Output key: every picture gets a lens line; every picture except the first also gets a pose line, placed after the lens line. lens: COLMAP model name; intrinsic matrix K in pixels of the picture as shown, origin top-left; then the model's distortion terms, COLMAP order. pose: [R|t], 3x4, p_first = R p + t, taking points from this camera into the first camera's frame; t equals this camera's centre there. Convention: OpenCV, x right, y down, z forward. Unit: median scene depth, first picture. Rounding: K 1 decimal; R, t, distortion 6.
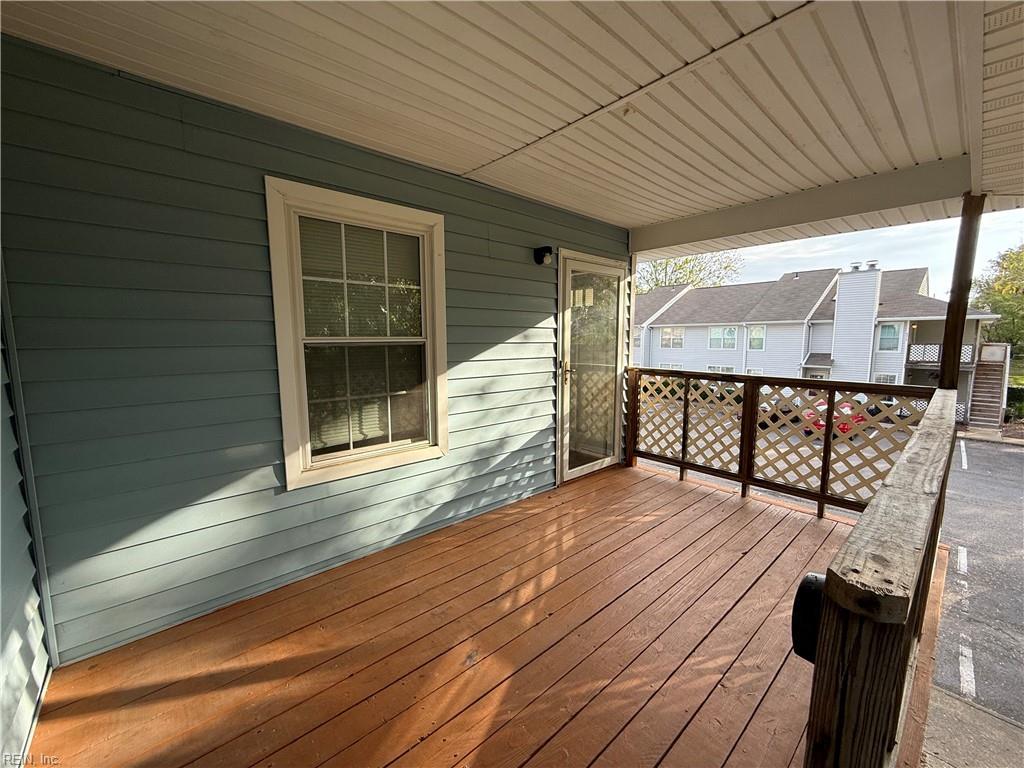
lens RADIAL K [[409.7, 0, 509.3], [0, 409.7, 384.1], [0, 0, 1]] dist [-0.000073, 0.000491]
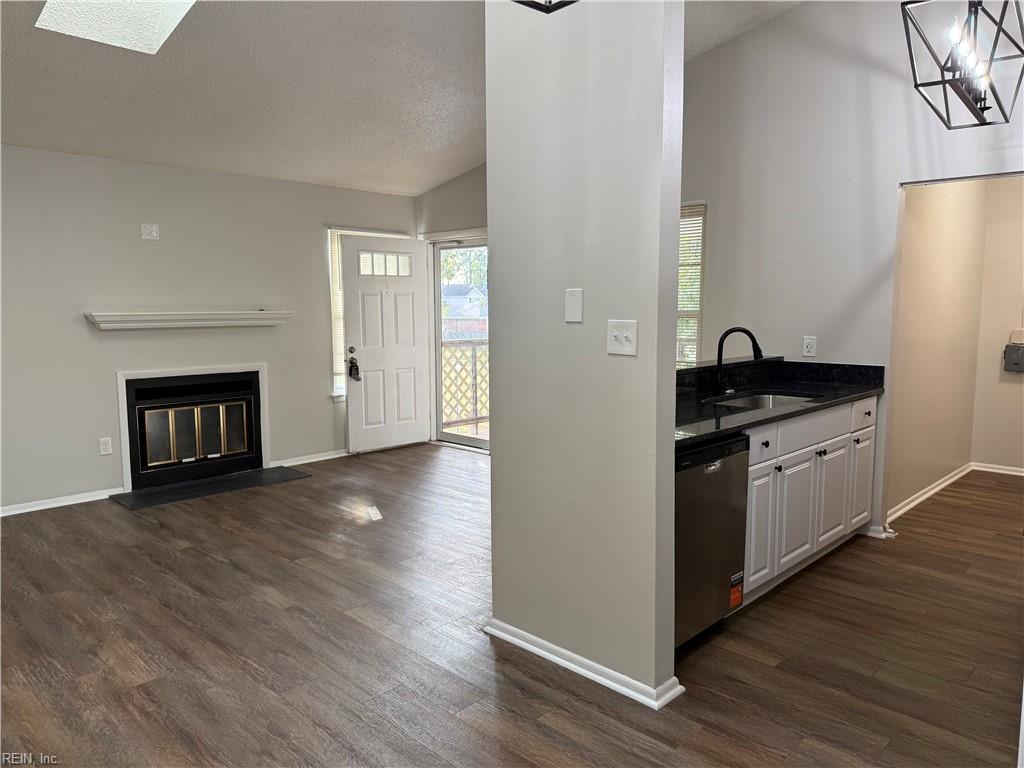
lens RADIAL K [[719.8, 0, 507.3], [0, 719.8, 381.2], [0, 0, 1]] dist [0.036099, -0.037612]
pose [[-0.056251, -0.101458, 0.993248, -1.864042], [0.122860, 0.986559, 0.107733, -0.140392], [-0.990829, 0.128091, -0.043030, 1.182542]]
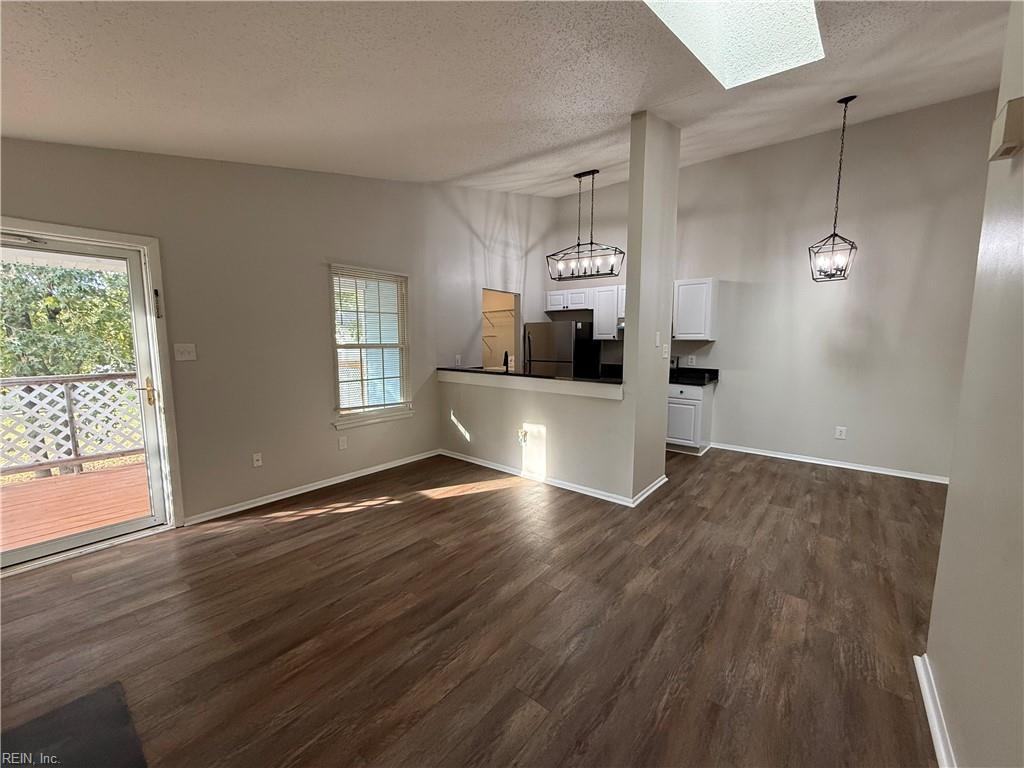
lens RADIAL K [[409.7, 0, 510.3], [0, 409.7, 385.7], [0, 0, 1]] dist [-0.000073, 0.000491]
pose [[-0.988174, 0.021173, -0.151868, -0.486778], [-0.014651, 0.972852, 0.230963, -0.256868], [0.152635, 0.230457, -0.961037, 2.100668]]
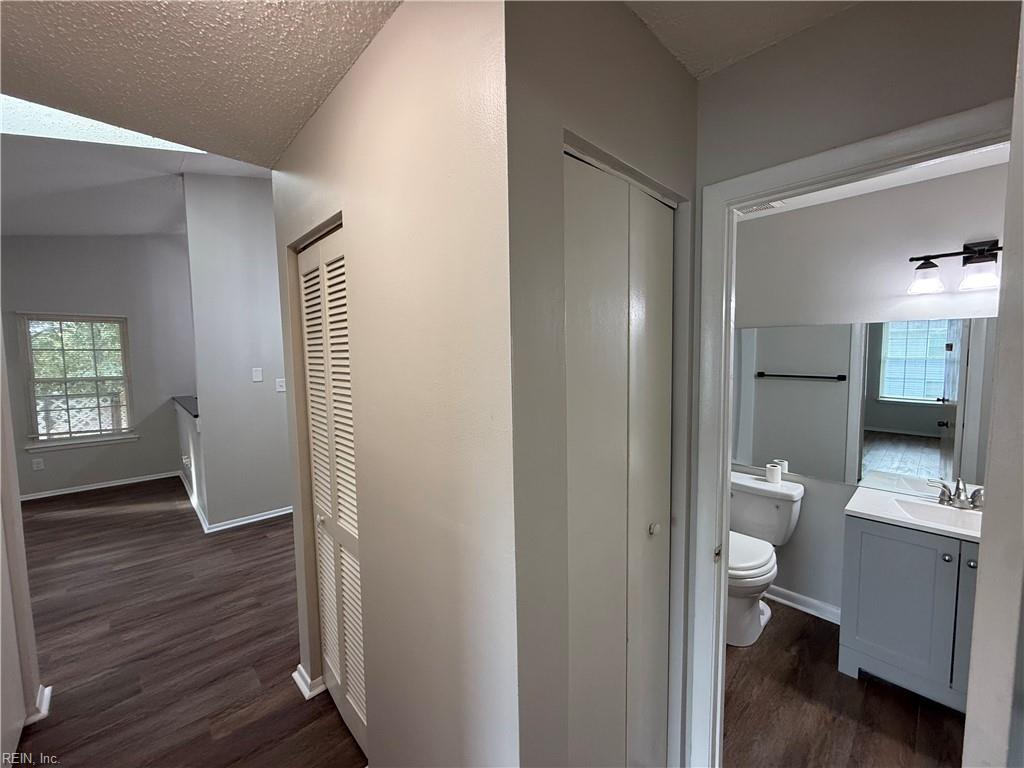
lens RADIAL K [[409.7, 0, 507.8], [0, 409.7, 386.4], [0, 0, 1]] dist [-0.000073, 0.000491]
pose [[-0.999765, 0.014208, -0.016351, -1.761129], [0.010767, 0.980936, 0.194032, -0.318562], [0.018796, 0.193811, -0.980859, 2.248216]]
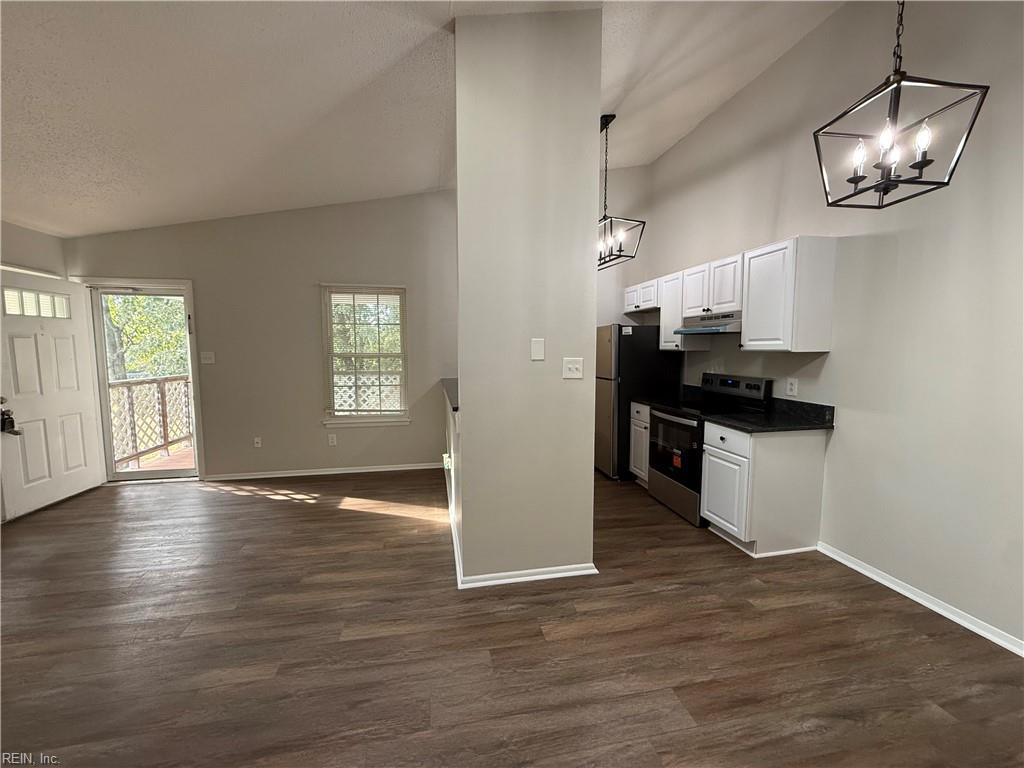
lens RADIAL K [[409.7, 0, 509.6], [0, 409.7, 387.0], [0, 0, 1]] dist [-0.000073, 0.000491]
pose [[-0.858253, -0.044712, 0.511276, -1.386269], [0.064496, 0.978904, 0.193873, -0.207145], [-0.509159, 0.199367, -0.837264, 1.709133]]
